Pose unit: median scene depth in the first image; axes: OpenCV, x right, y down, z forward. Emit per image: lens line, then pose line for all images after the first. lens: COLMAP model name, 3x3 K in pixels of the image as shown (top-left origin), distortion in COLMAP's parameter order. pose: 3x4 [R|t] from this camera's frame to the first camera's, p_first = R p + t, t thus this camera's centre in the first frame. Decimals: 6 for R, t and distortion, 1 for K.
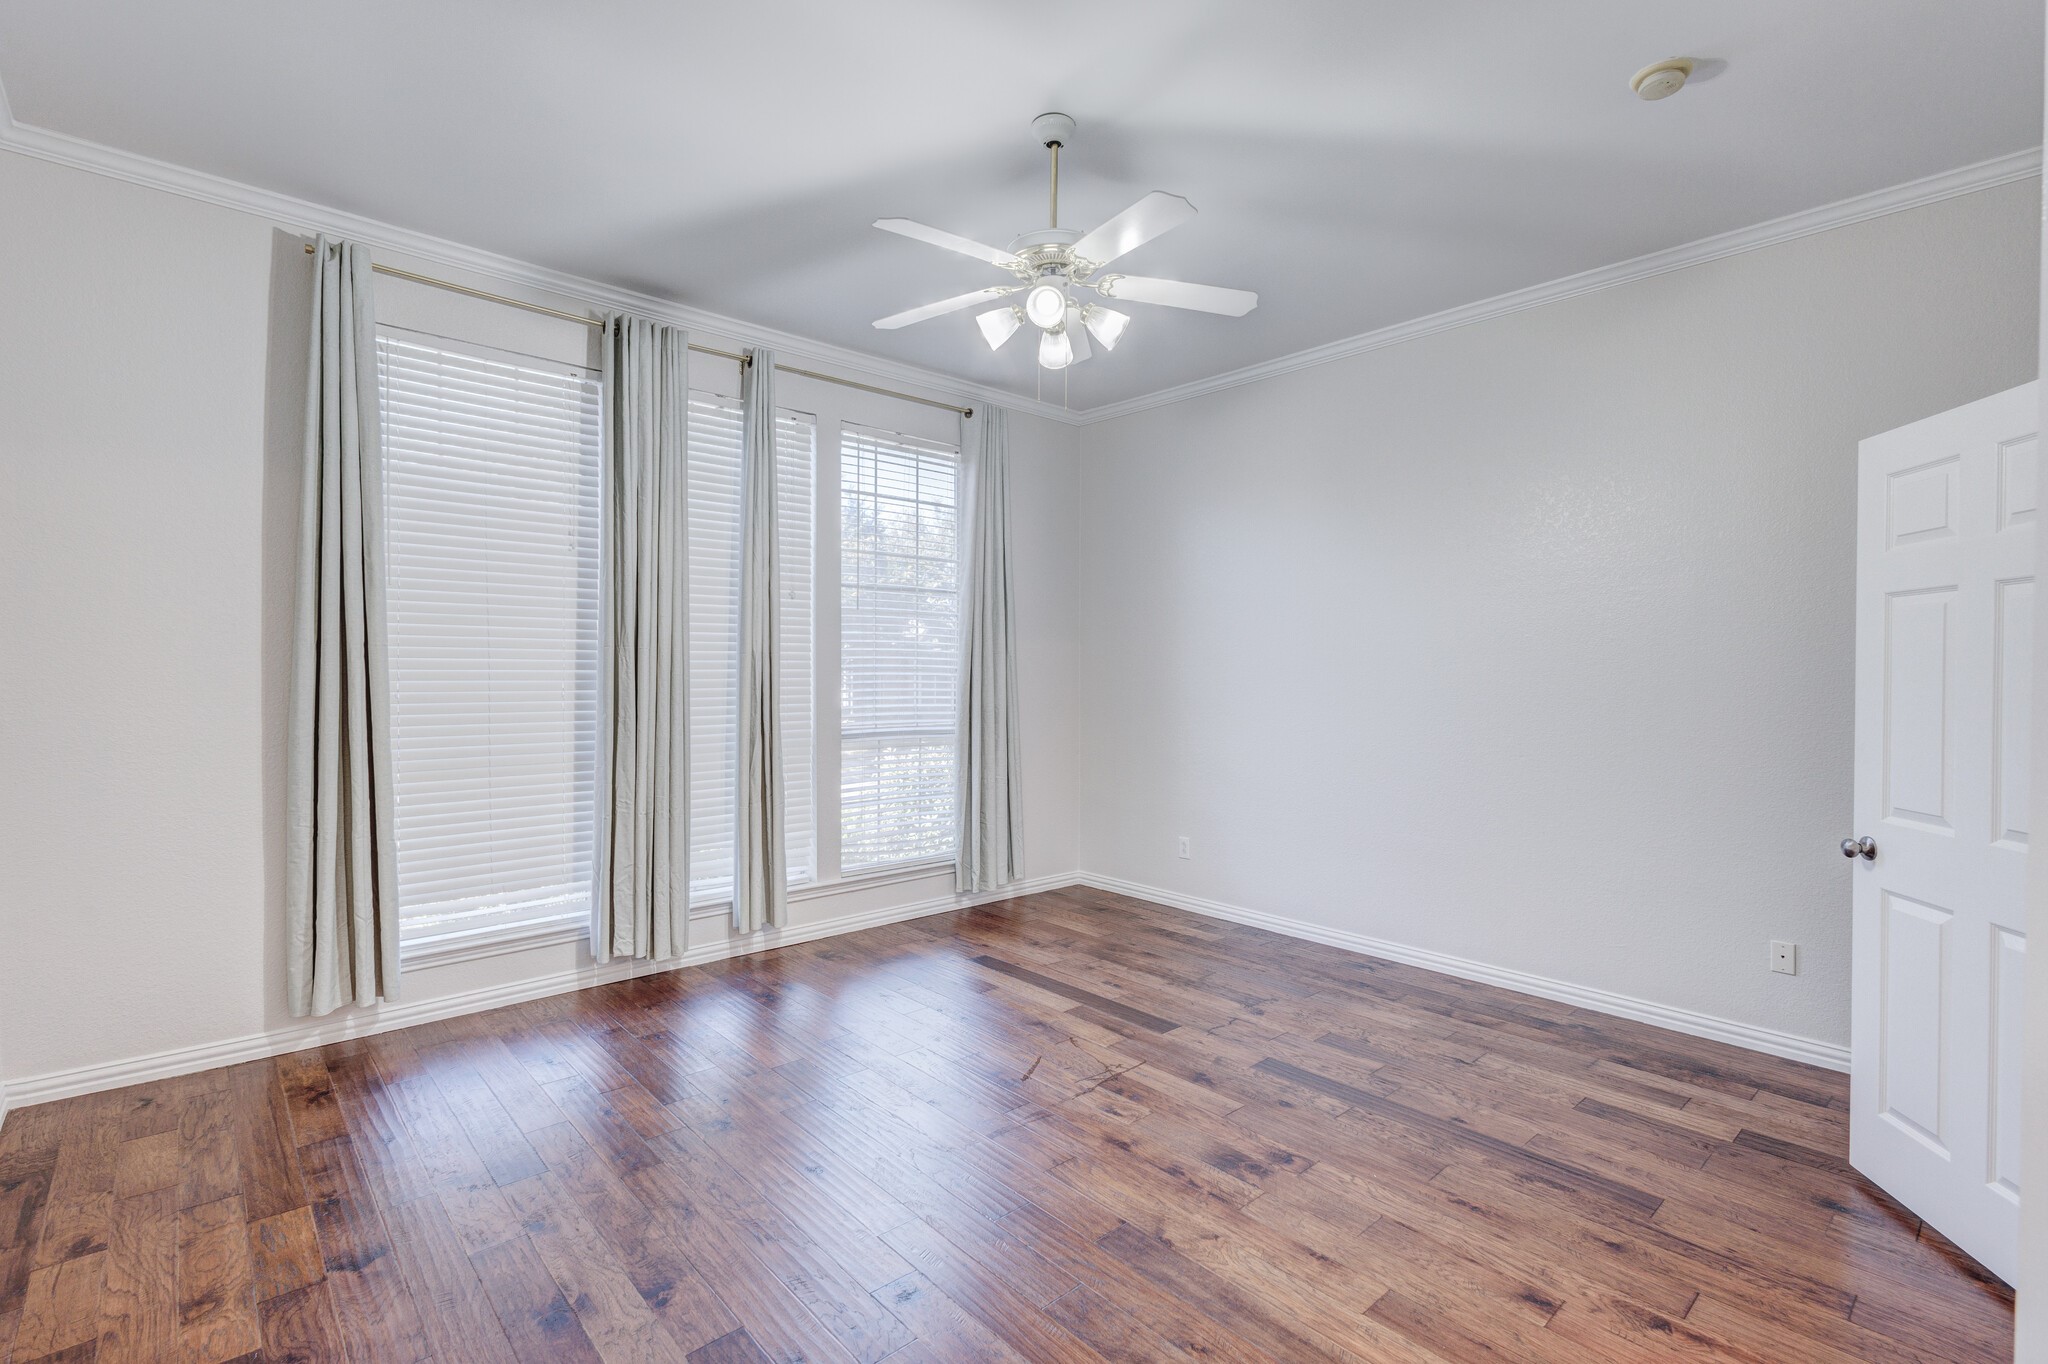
lens RADIAL K [[938.6, 0, 1025.0], [0, 938.6, 638.3], [0, 0, 1]] dist [0.000693, -0.000491]
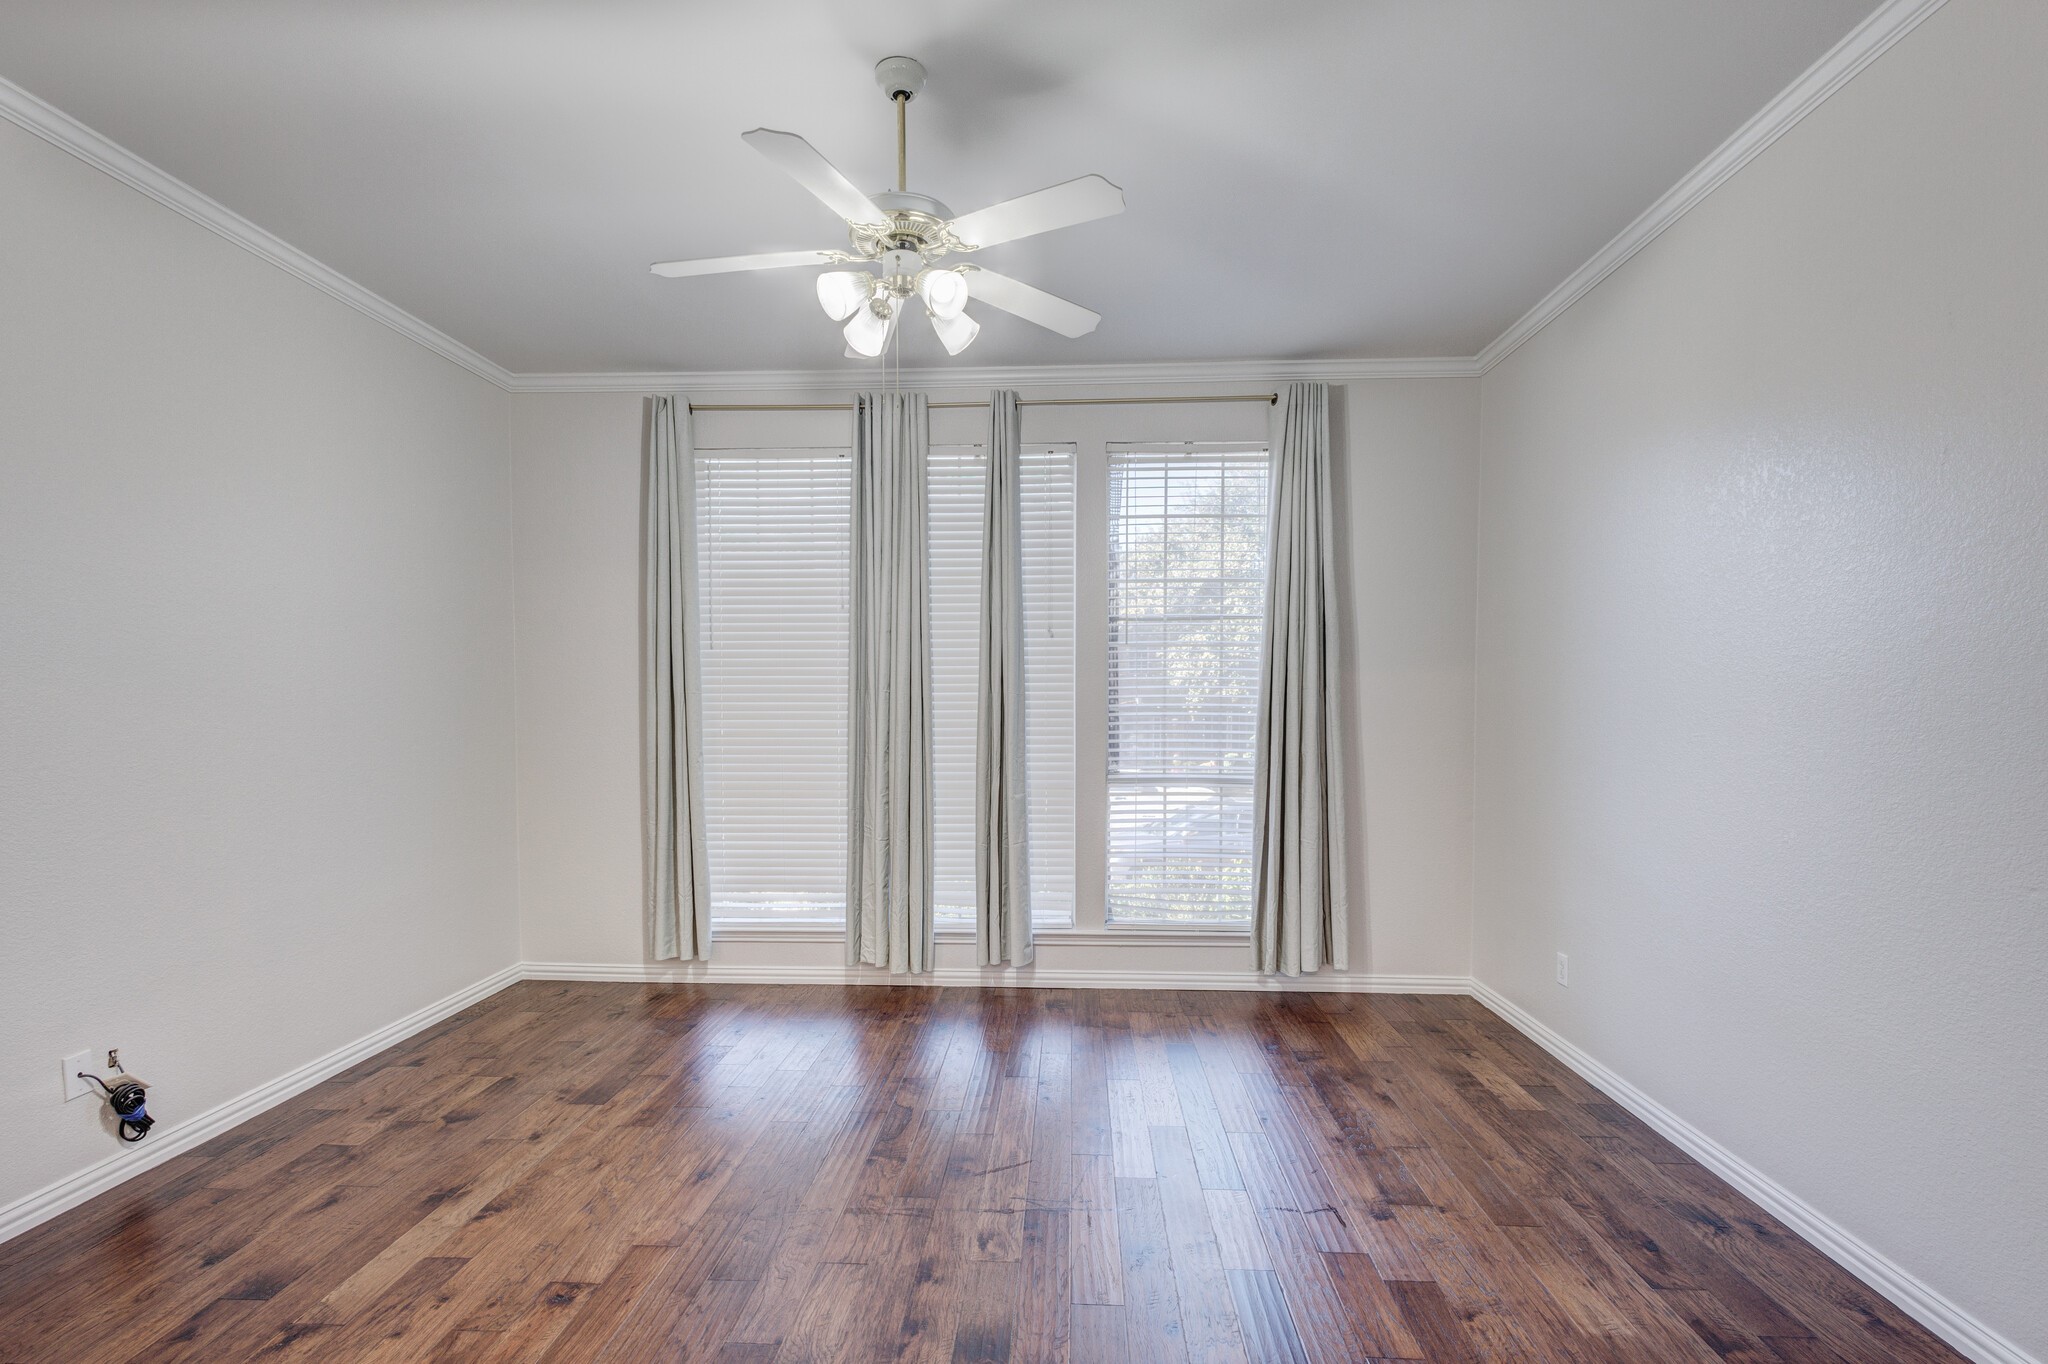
lens RADIAL K [[964.1, 0, 1021.5], [0, 964.1, 716.1], [0, 0, 1]] dist [0.002781, -0.000161]
pose [[0.705374, 0.002726, -0.708830, 0.495940], [0.028016, 0.999104, 0.031722, 0.006767], [0.708281, -0.042235, 0.704666, 0.299057]]
